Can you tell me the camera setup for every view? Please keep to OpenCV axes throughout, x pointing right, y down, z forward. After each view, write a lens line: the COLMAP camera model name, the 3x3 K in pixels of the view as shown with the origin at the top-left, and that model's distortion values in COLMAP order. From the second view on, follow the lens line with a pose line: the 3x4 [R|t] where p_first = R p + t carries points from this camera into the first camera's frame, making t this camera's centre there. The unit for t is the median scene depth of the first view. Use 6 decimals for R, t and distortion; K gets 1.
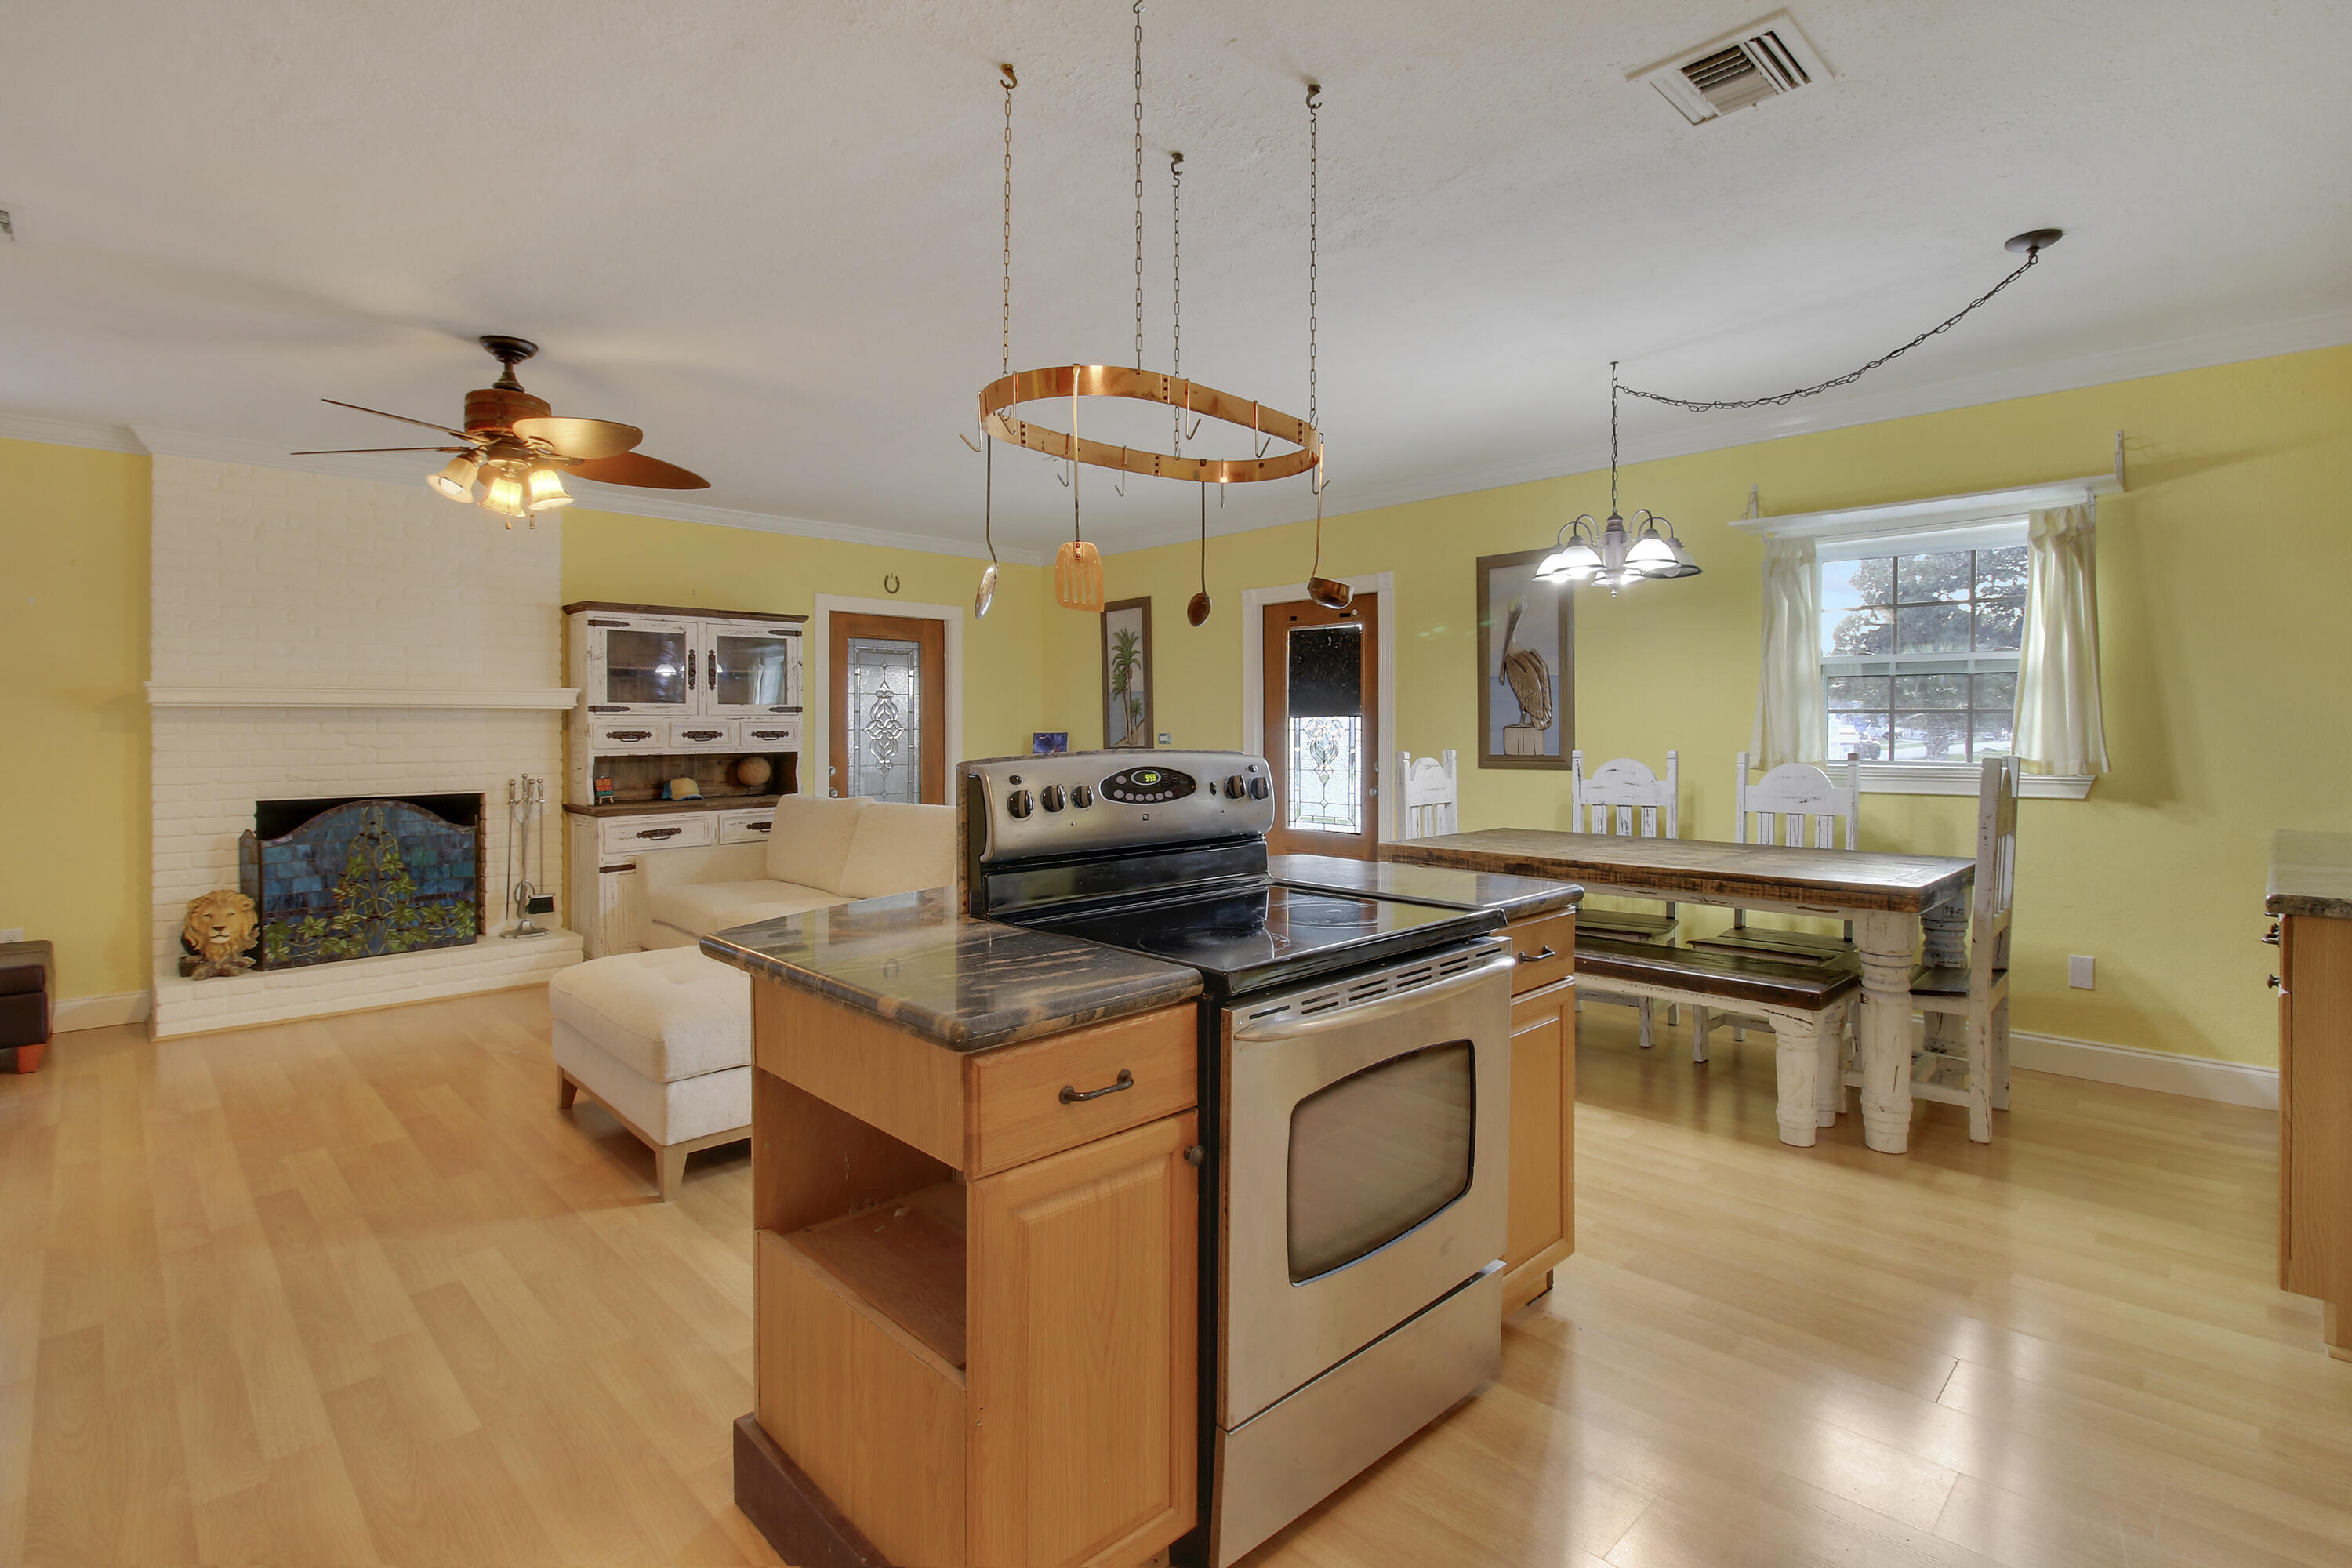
lens RADIAL K [[1103.7, 0, 1175.3], [0, 1103.7, 727.7], [0, 0, 1]] dist [-0.001154, -0.014160]
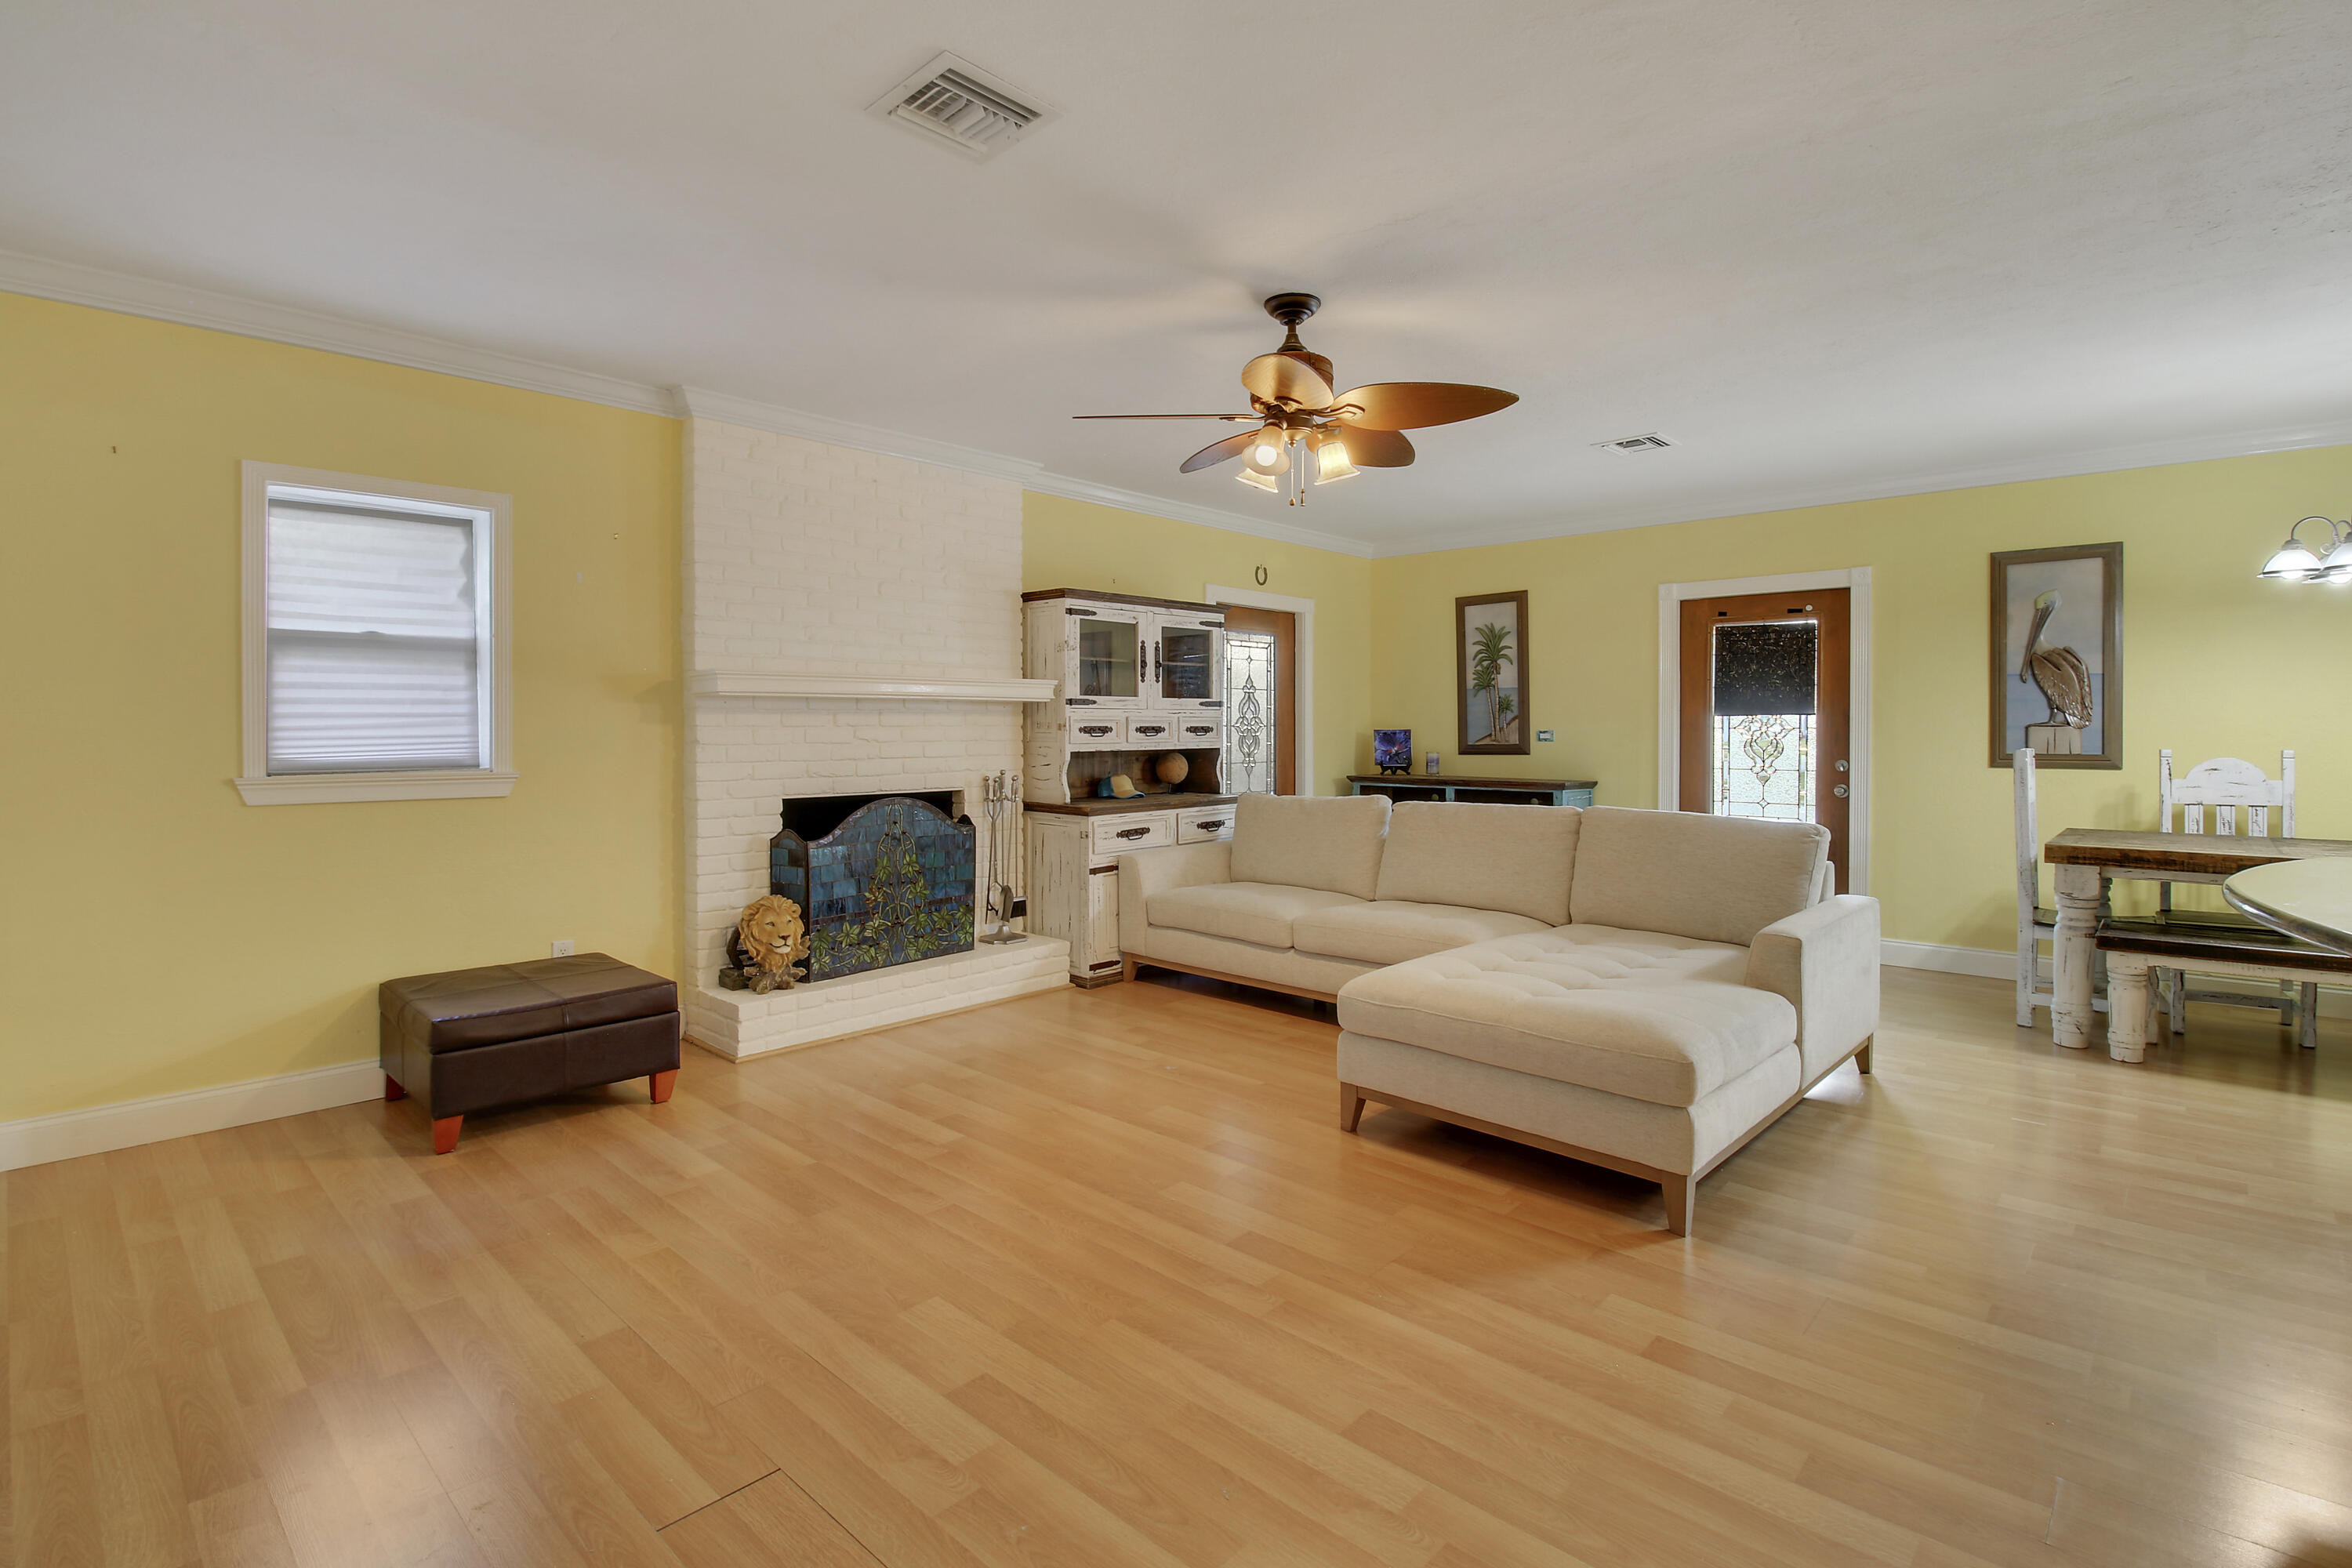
lens RADIAL K [[1089.8, 0, 1161.2], [0, 1089.8, 733.2], [0, 0, 1]] dist [-0.009069, -0.000406]
pose [[0.999232, 0.004271, 0.038958, -0.508135], [-0.004502, 0.999973, 0.005845, 0.004326], [-0.038932, -0.006016, 0.999224, 0.062499]]
